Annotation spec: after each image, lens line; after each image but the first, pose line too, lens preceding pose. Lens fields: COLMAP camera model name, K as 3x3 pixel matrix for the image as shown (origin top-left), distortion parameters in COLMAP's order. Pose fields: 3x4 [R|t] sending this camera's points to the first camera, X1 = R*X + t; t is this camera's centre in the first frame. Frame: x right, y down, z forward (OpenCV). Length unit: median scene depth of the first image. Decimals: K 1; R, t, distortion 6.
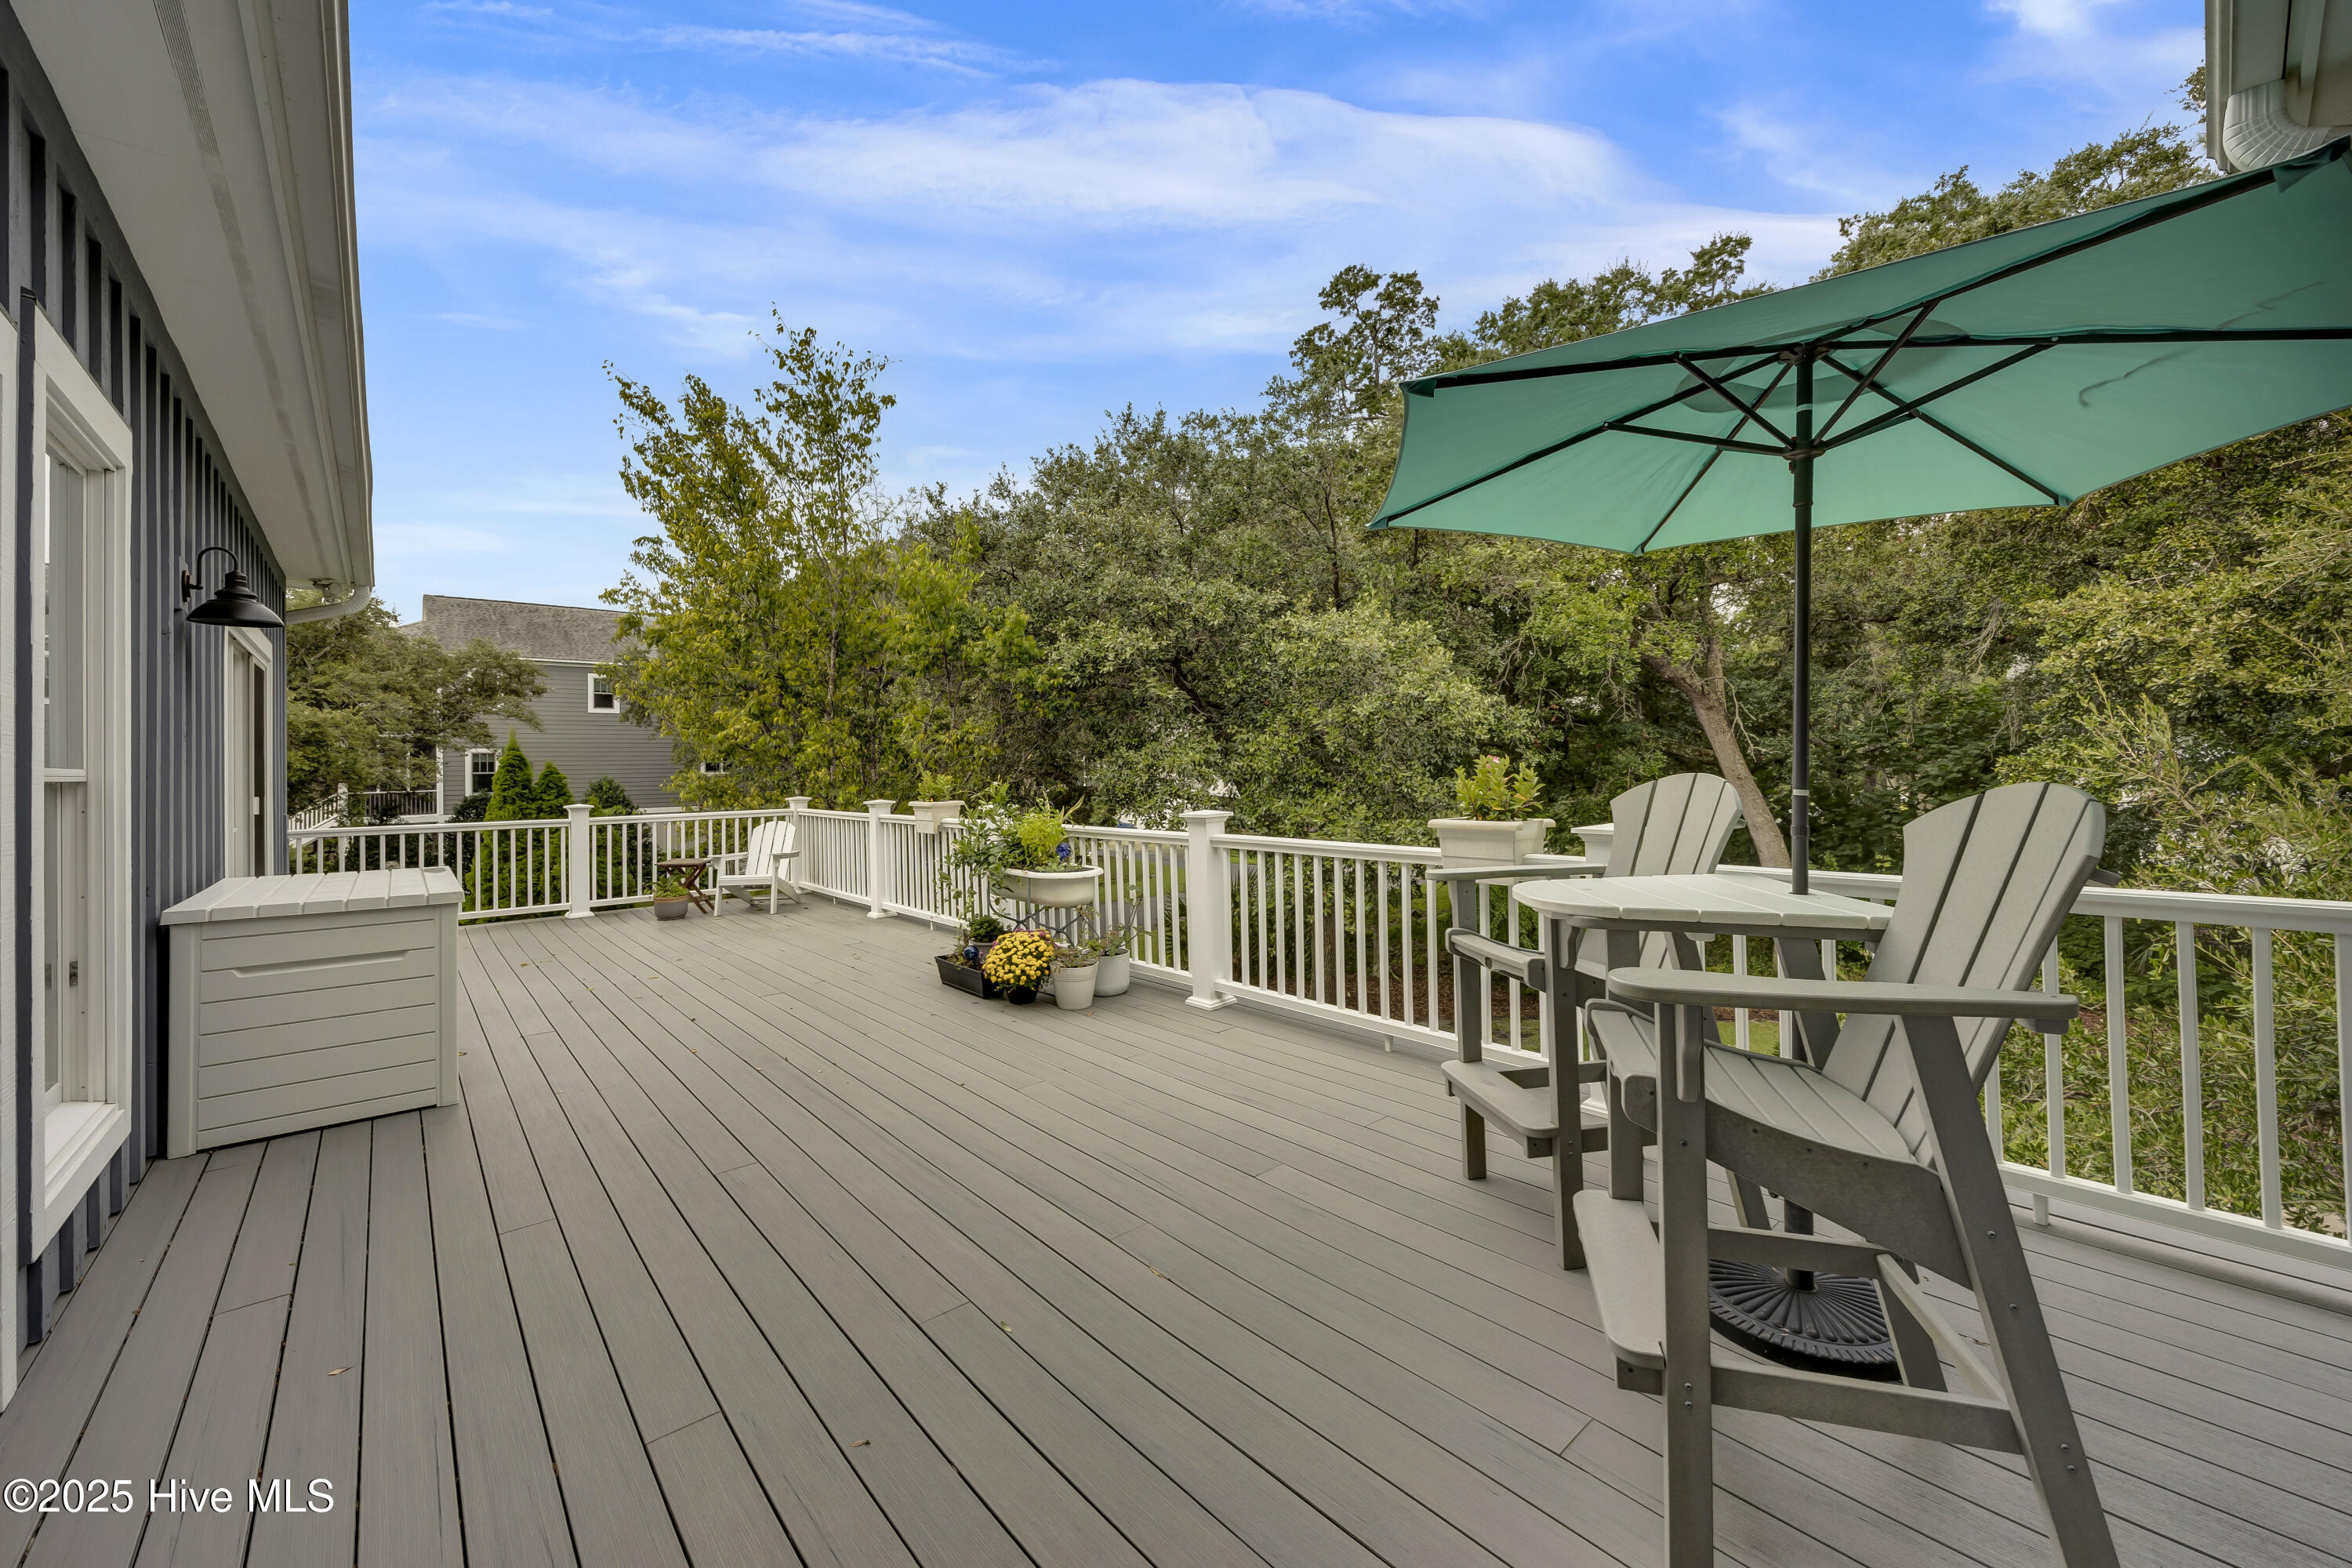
lens RADIAL K [[908.8, 0, 1183.8], [0, 908.8, 769.8], [0, 0, 1]] dist [-0.003112, -0.000133]
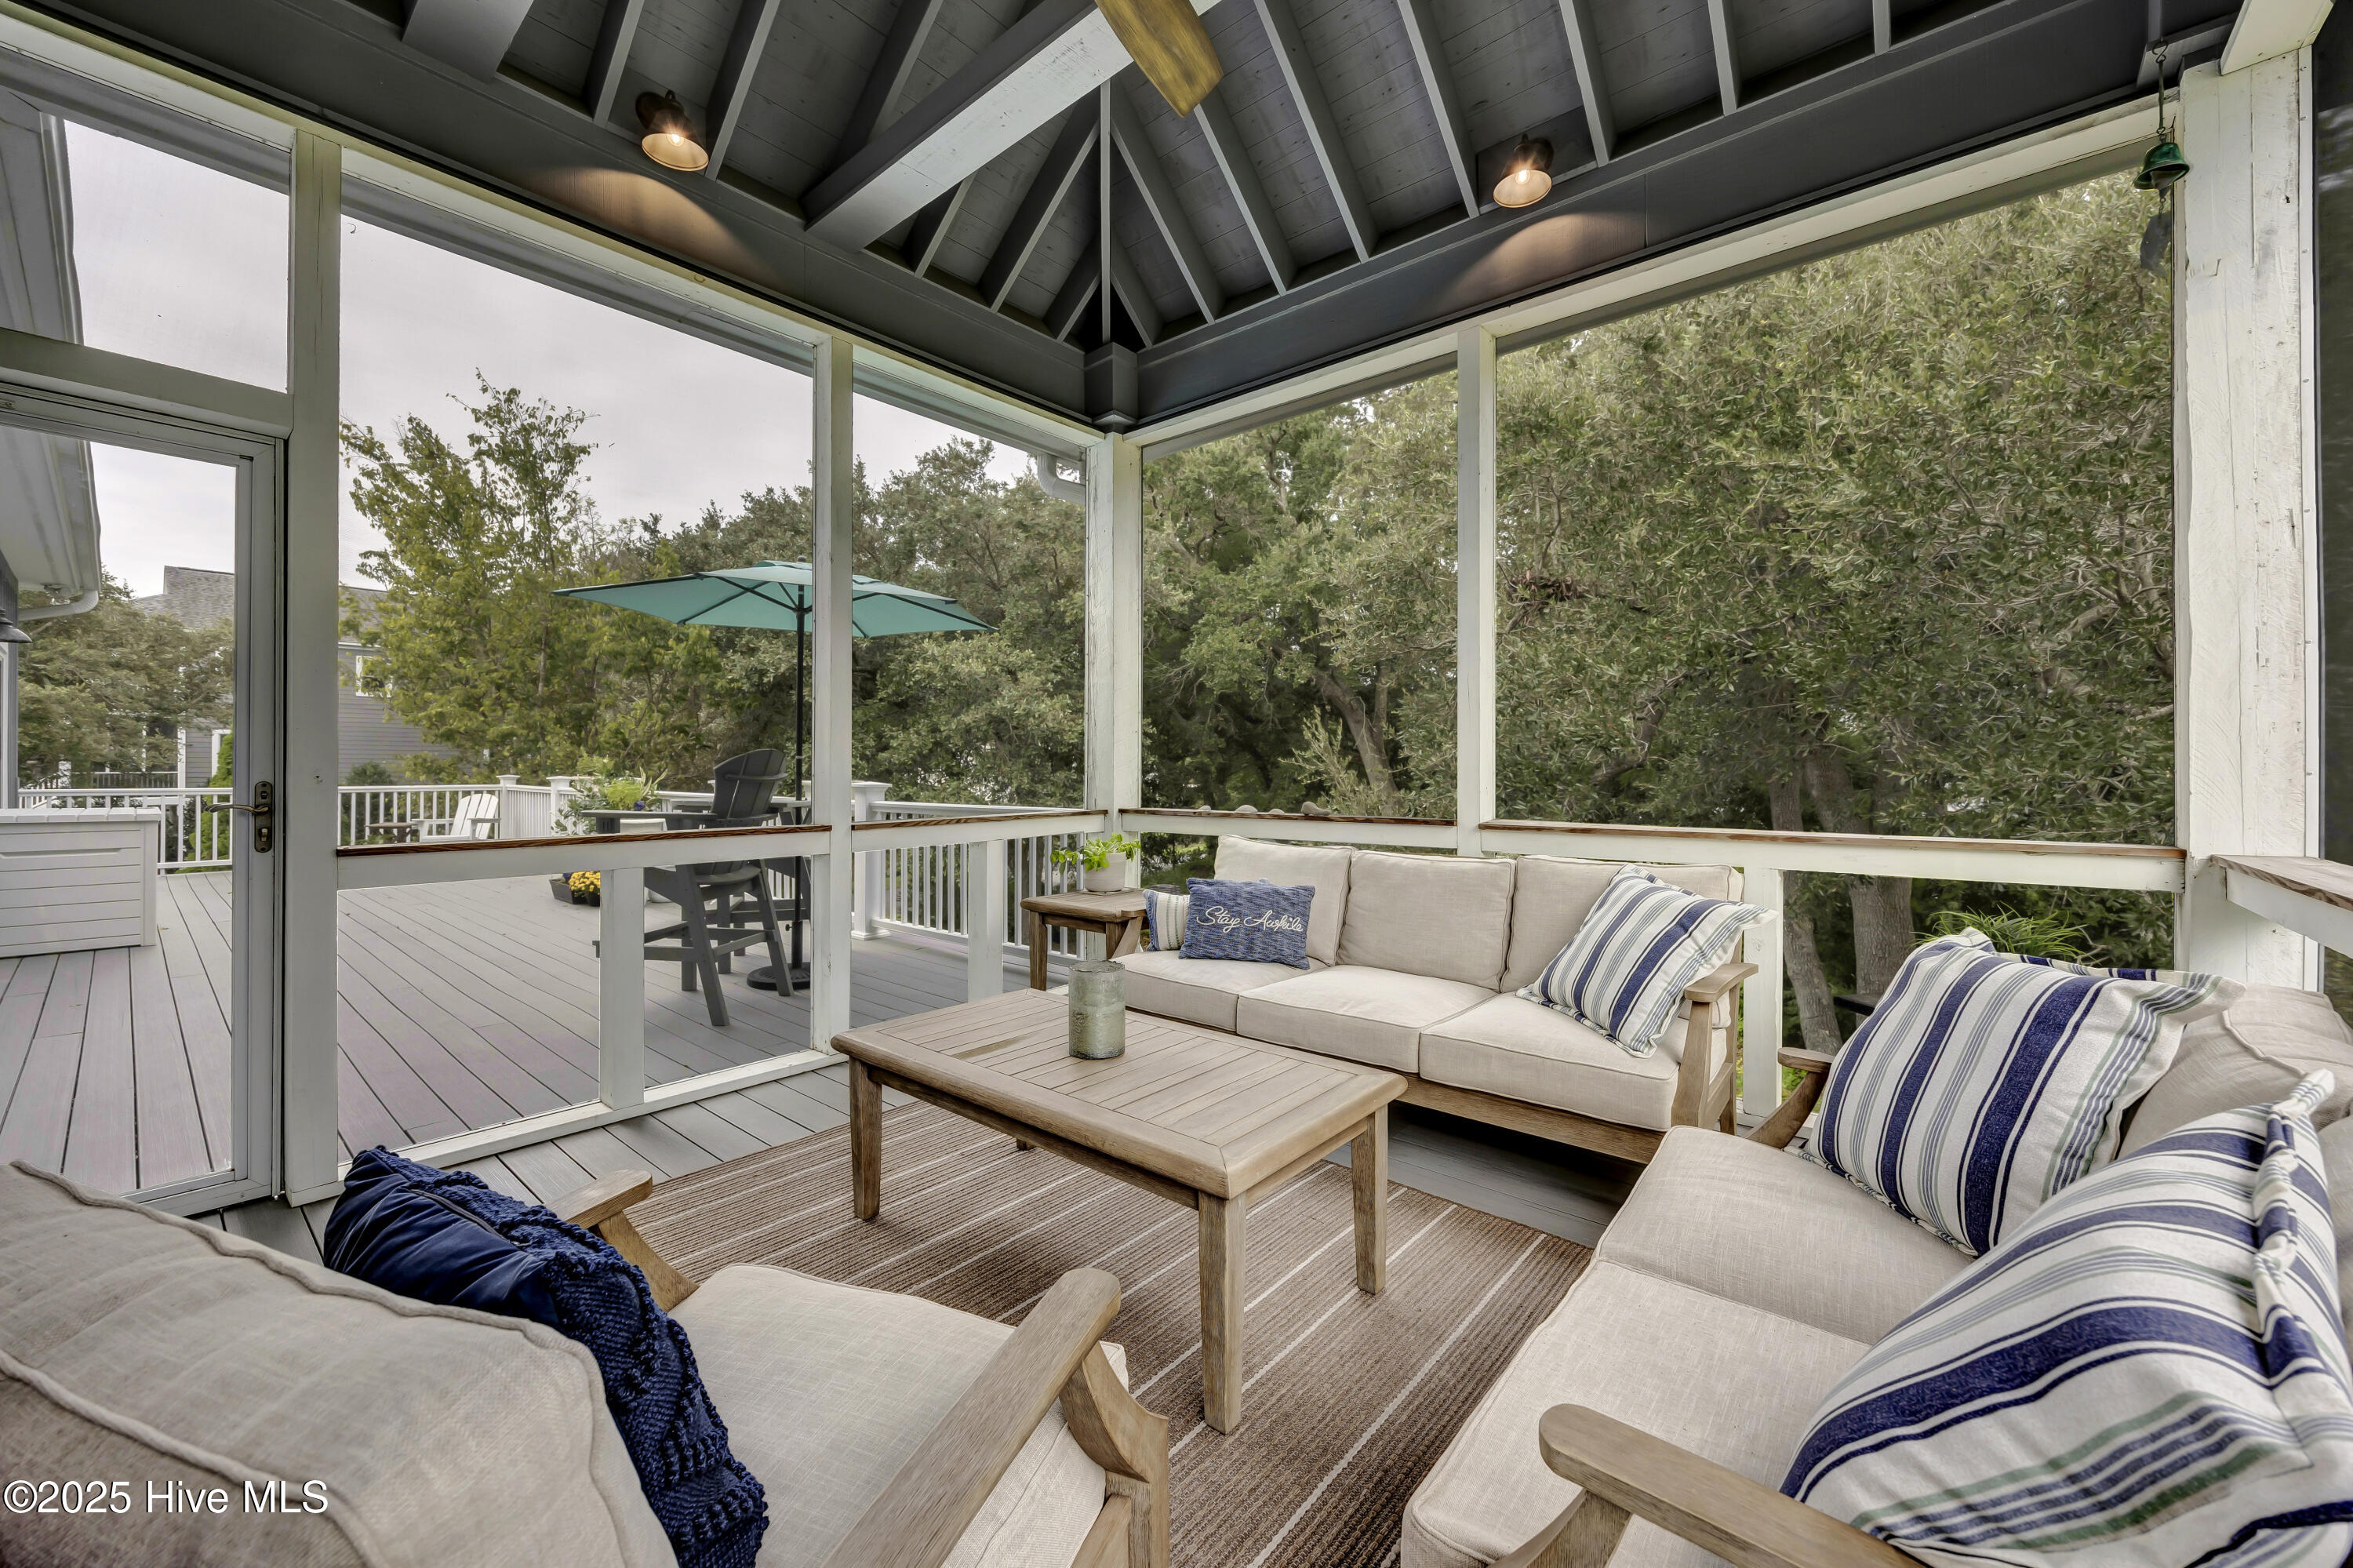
lens RADIAL K [[907.6, 0, 1176.5], [0, 907.6, 784.0], [0, 0, 1]] dist [-0.004259, 0.000589]
pose [[0.989766, 0.018854, 0.141451, 0.248040], [-0.020541, 0.999734, 0.010482, 0.009672], [-0.141216, -0.013280, 0.989890, -0.274815]]
